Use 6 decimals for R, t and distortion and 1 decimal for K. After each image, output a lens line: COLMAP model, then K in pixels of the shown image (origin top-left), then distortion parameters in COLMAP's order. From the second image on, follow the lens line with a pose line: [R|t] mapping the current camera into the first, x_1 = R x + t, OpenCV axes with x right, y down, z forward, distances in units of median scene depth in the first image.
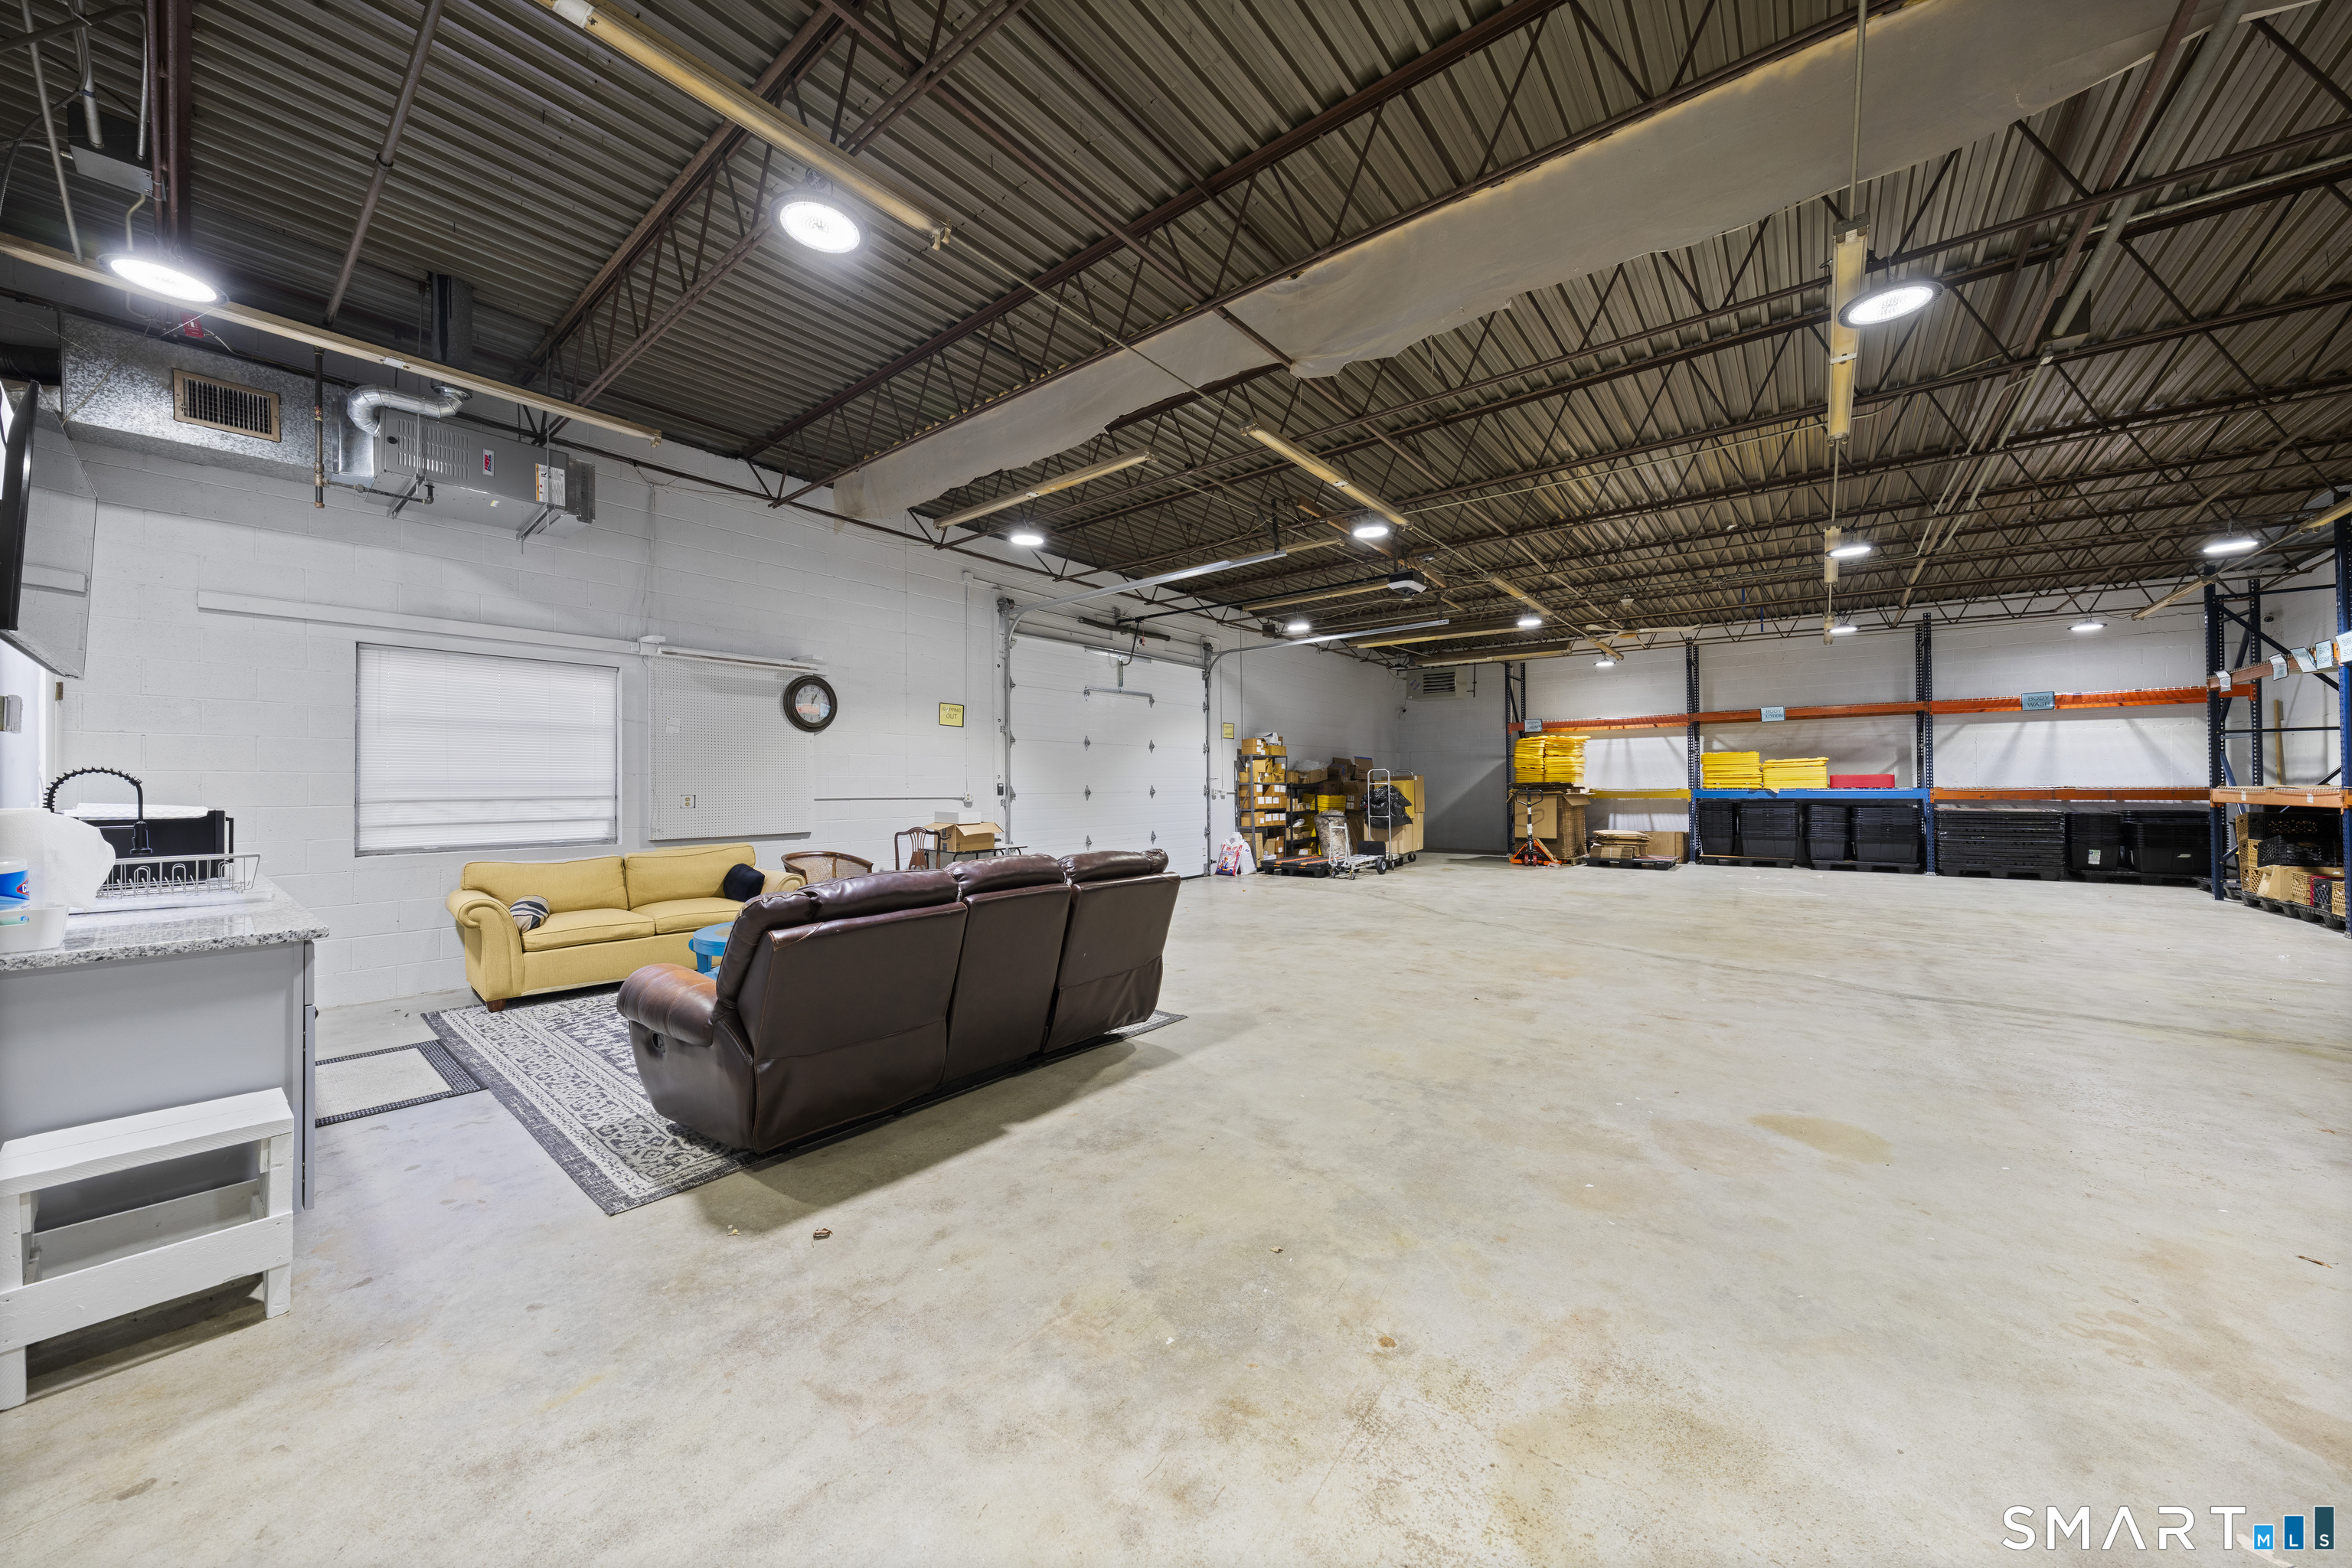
lens RADIAL K [[807.0, 0, 1176.0], [0, 807.0, 784.0], [0, 0, 1]] dist [0.015588, -0.000025]
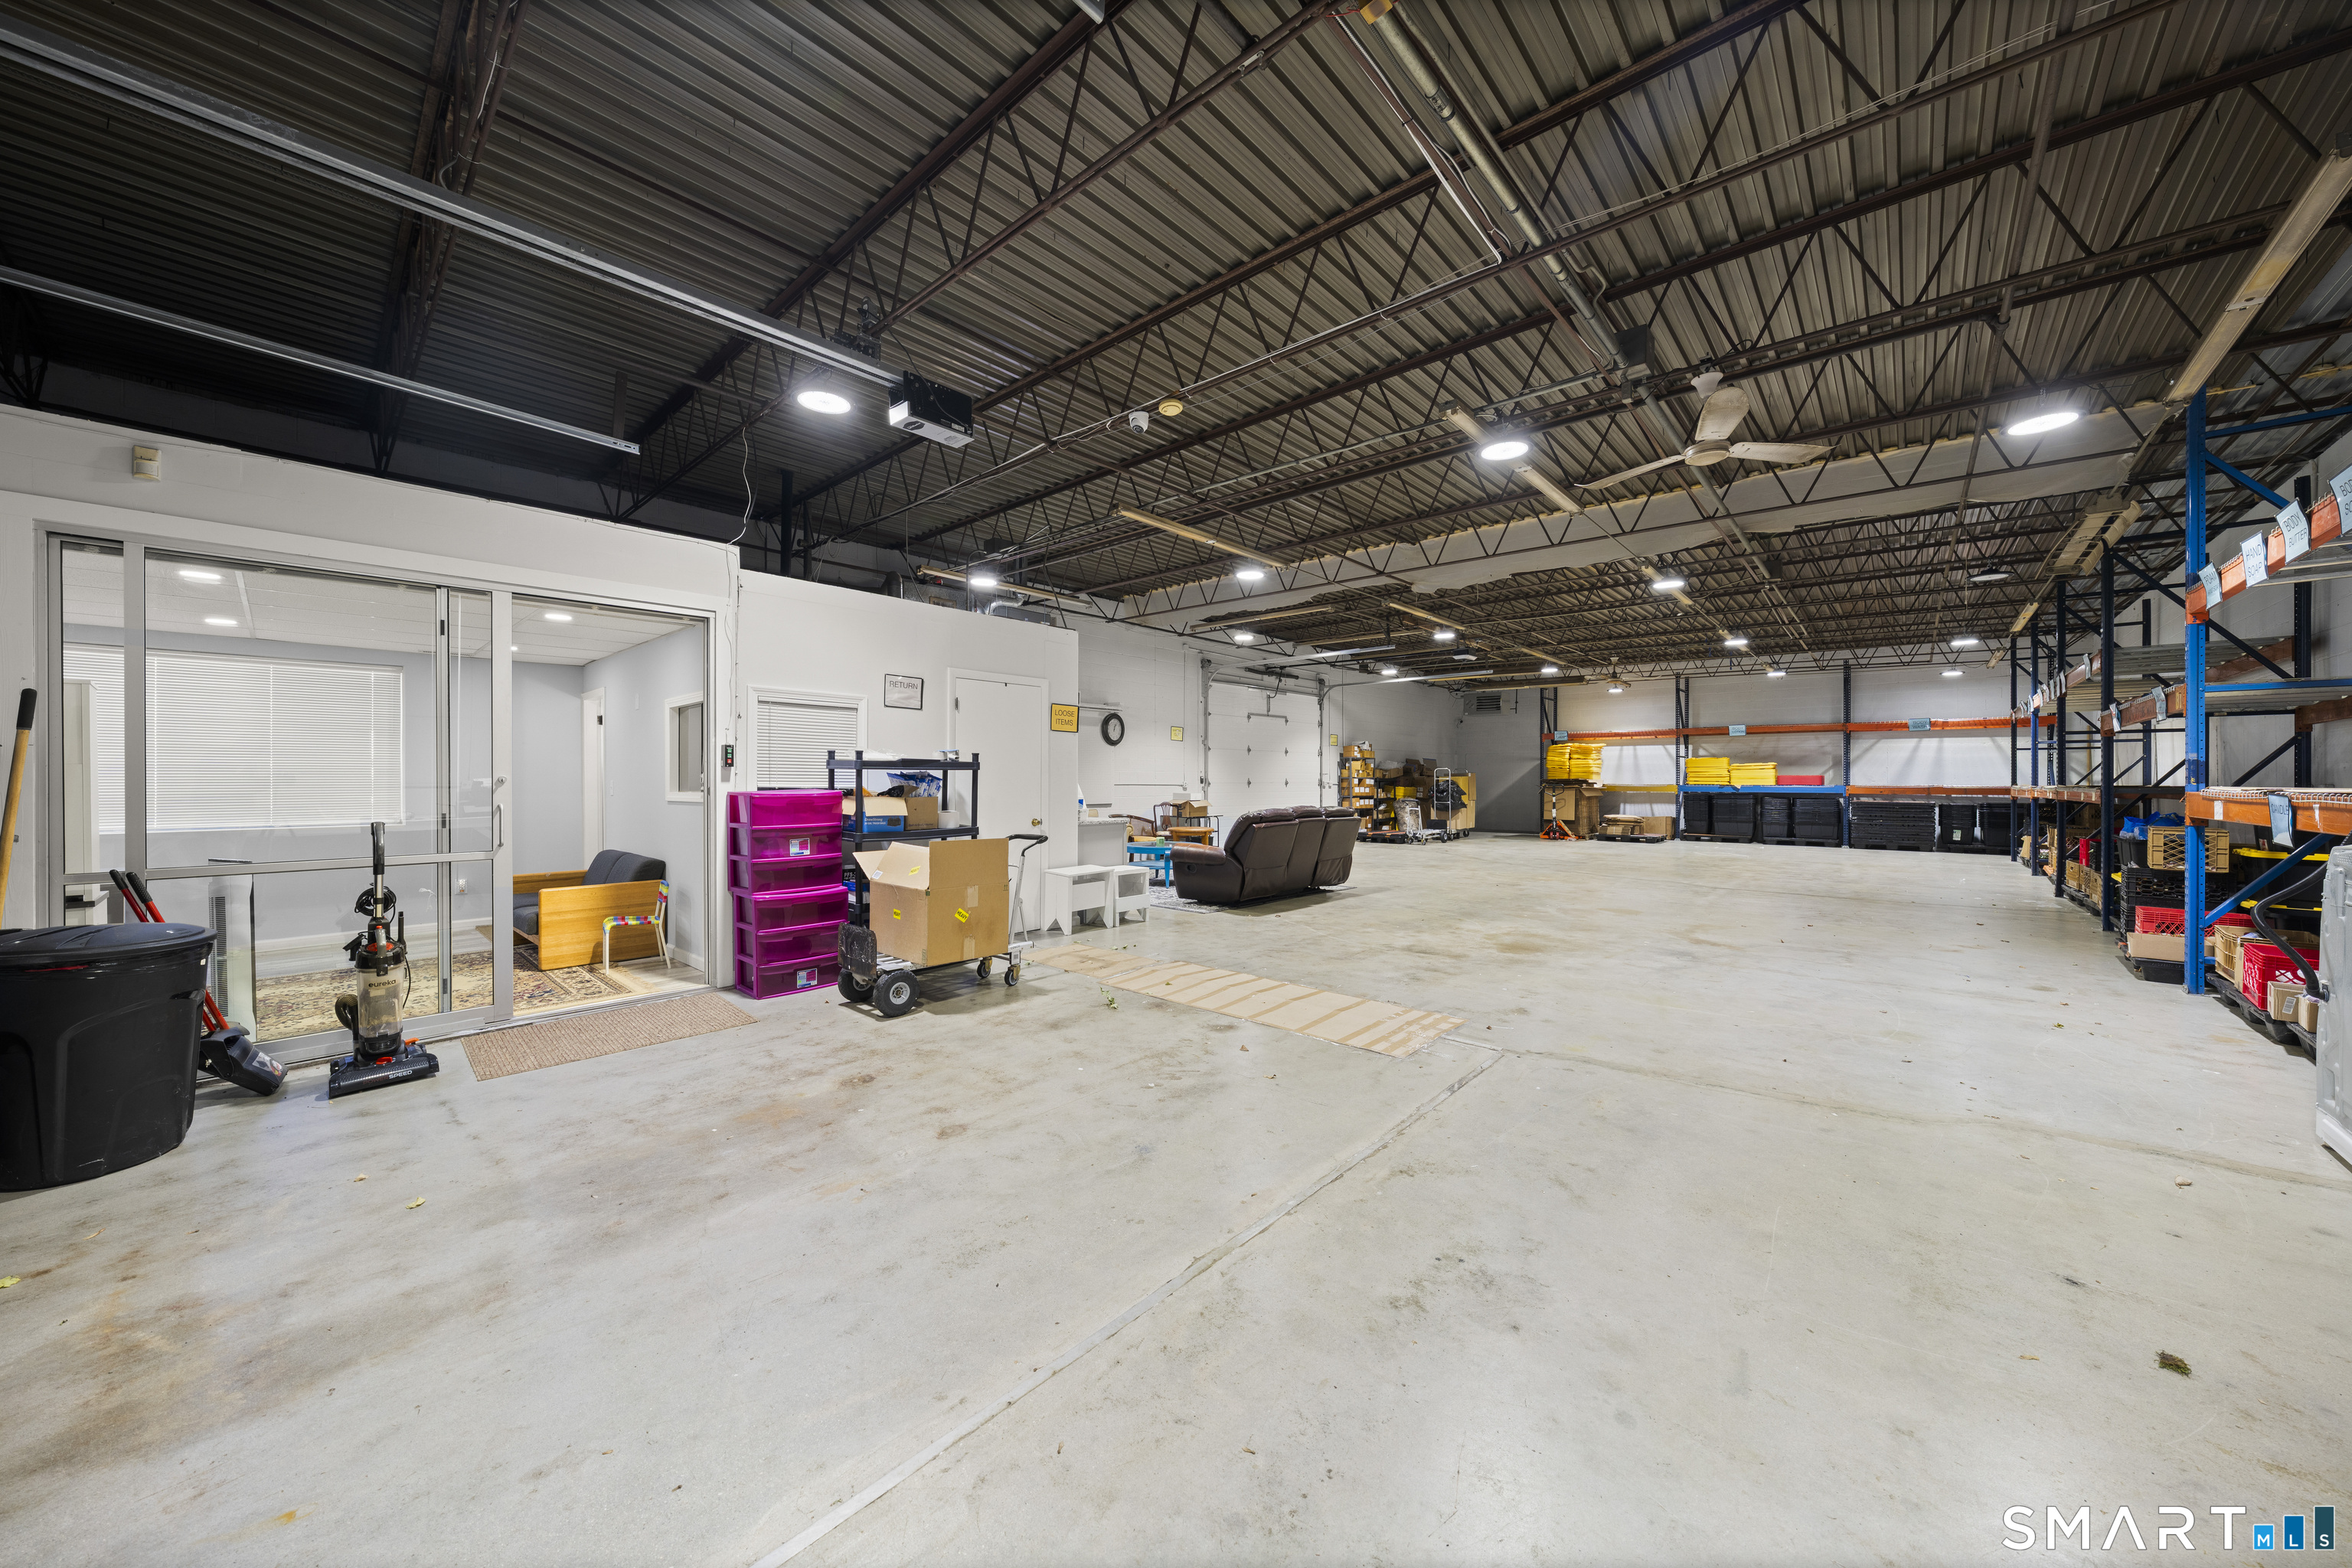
lens RADIAL K [[806.8, 0, 1142.0], [0, 806.8, 778.8], [0, 0, 1]] dist [-0.017381, -0.000012]
pose [[0.995617, 0.009707, -0.093021, -0.138879], [-0.009502, 0.999951, 0.002644, 0.001087], [0.093042, -0.001749, 0.995661, -0.438843]]
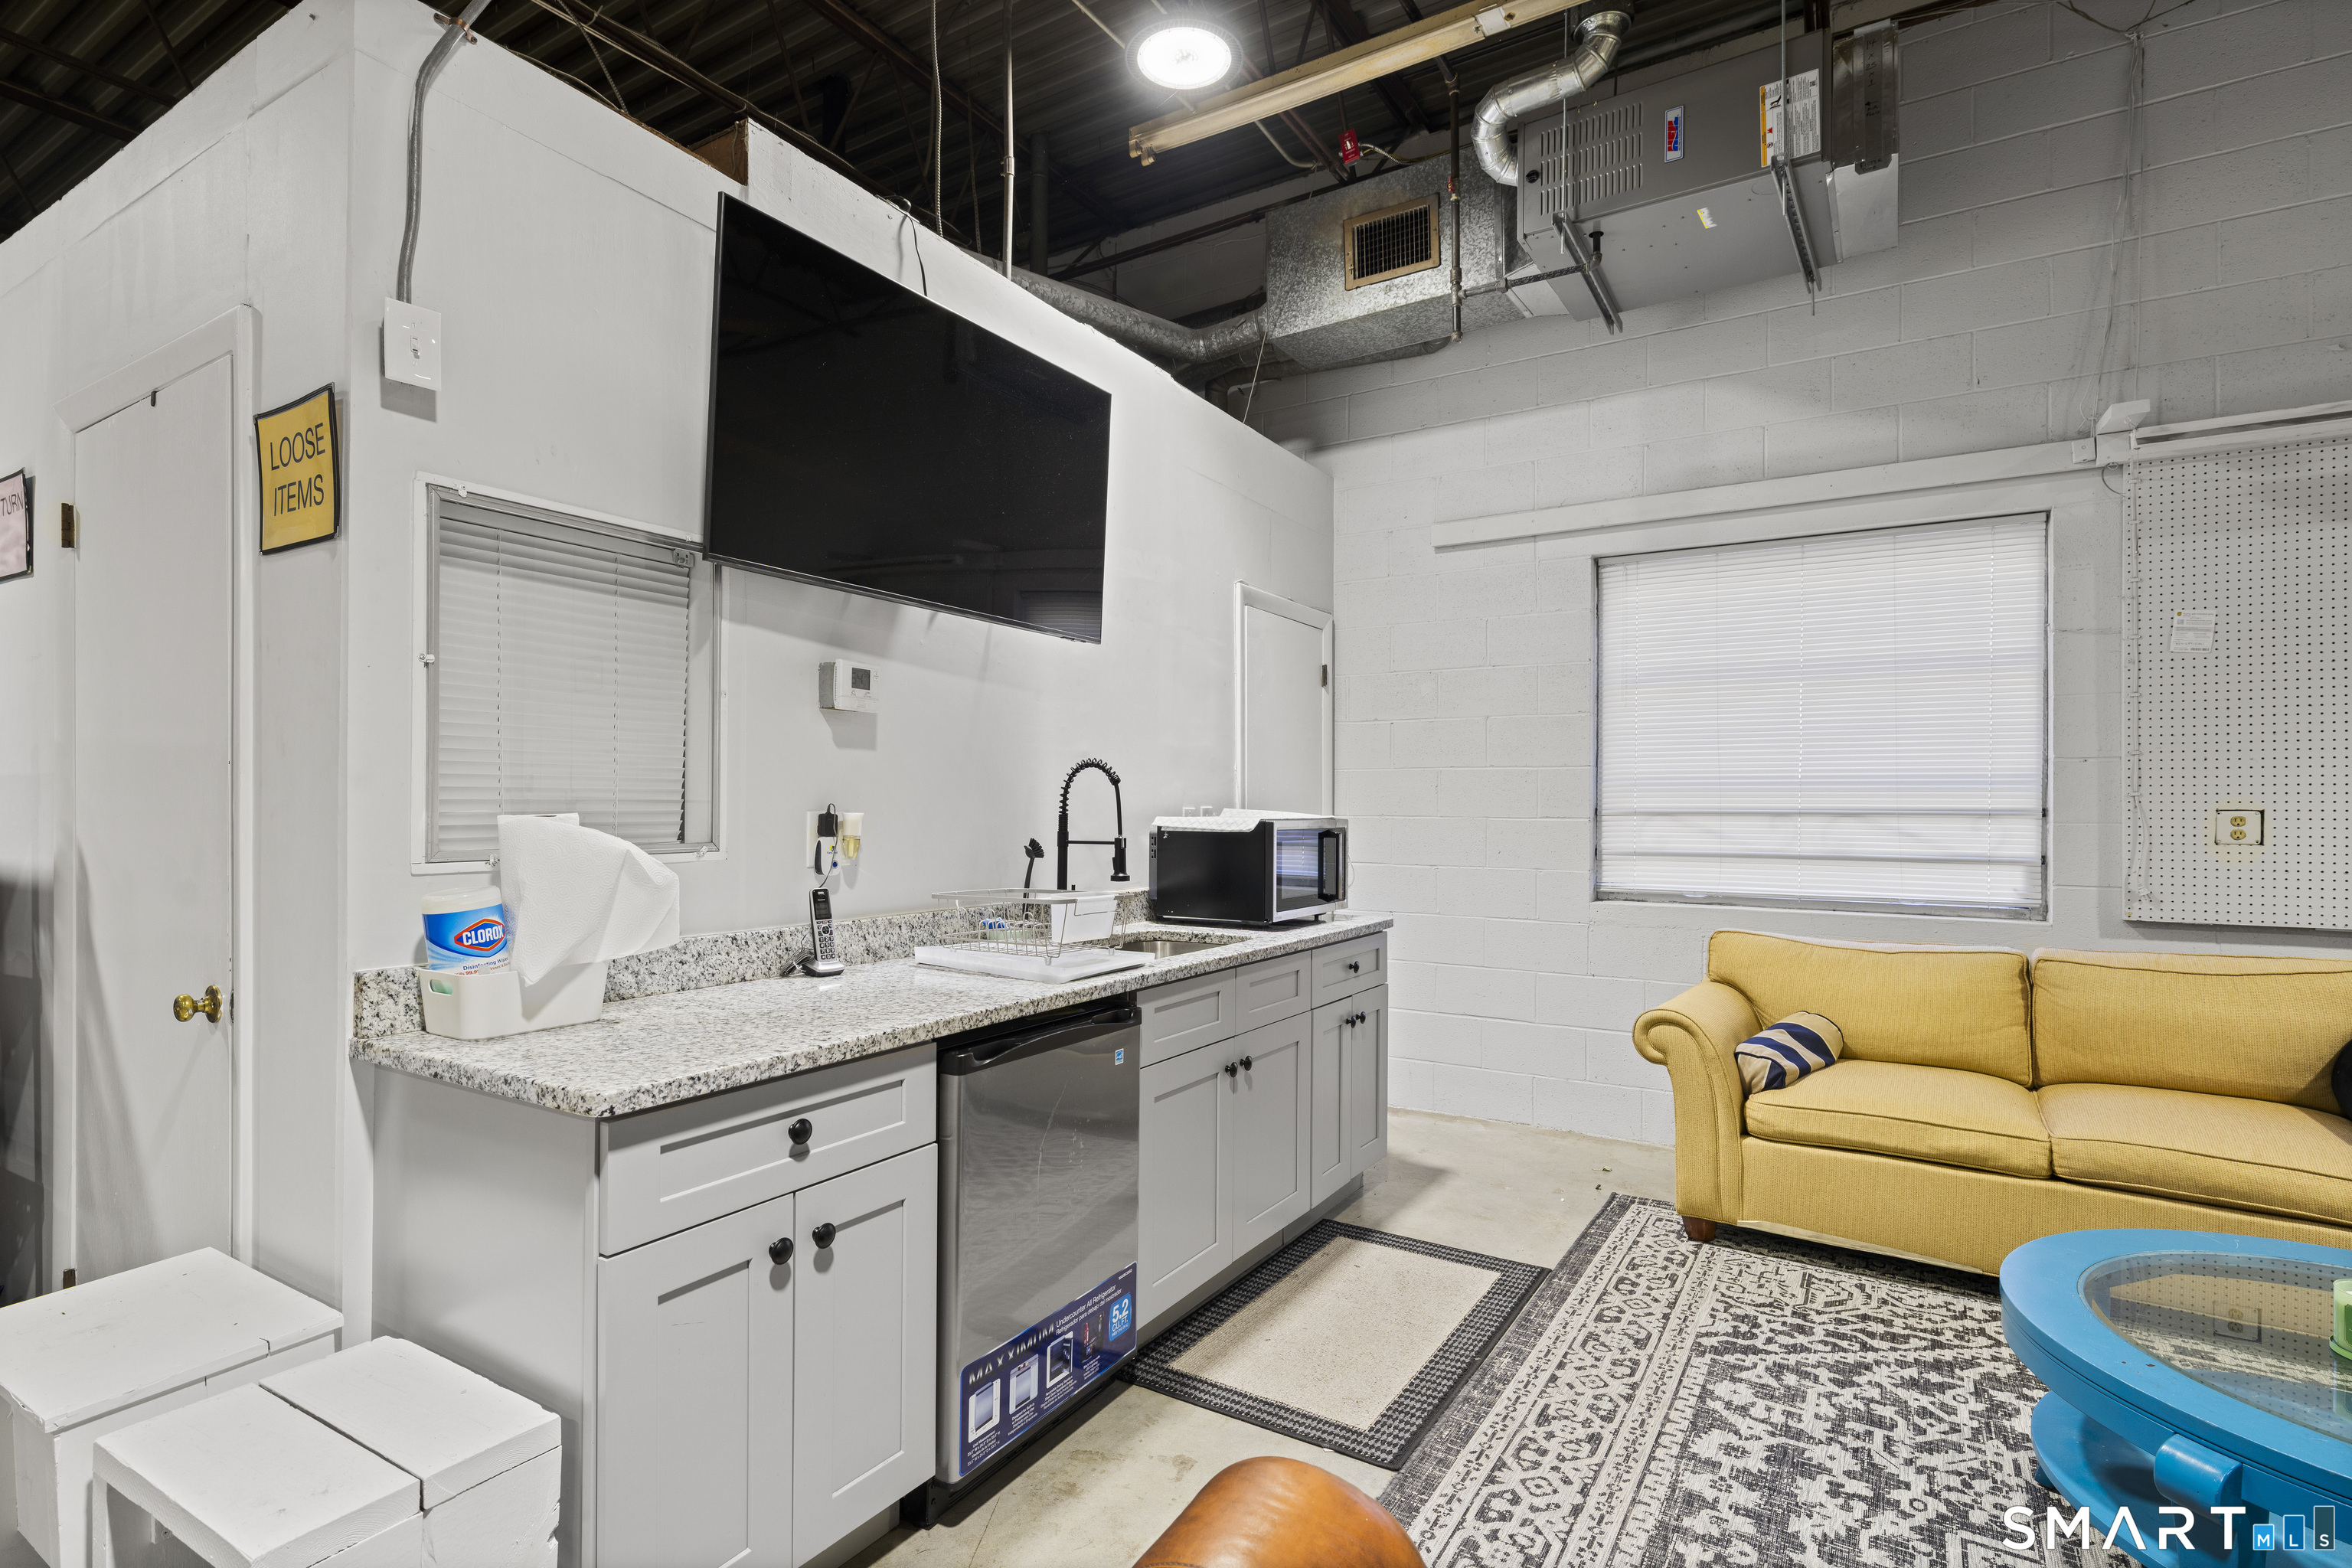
lens RADIAL K [[1129.7, 0, 1176.5], [0, 1129.7, 796.0], [0, 0, 1]] dist [-0.000266, -0.000194]
pose [[0.117927, 0.002877, -0.993018, -0.085248], [0.001309, 0.999994, 0.003053, 0.002829], [0.993021, -0.001660, 0.117923, 0.271349]]
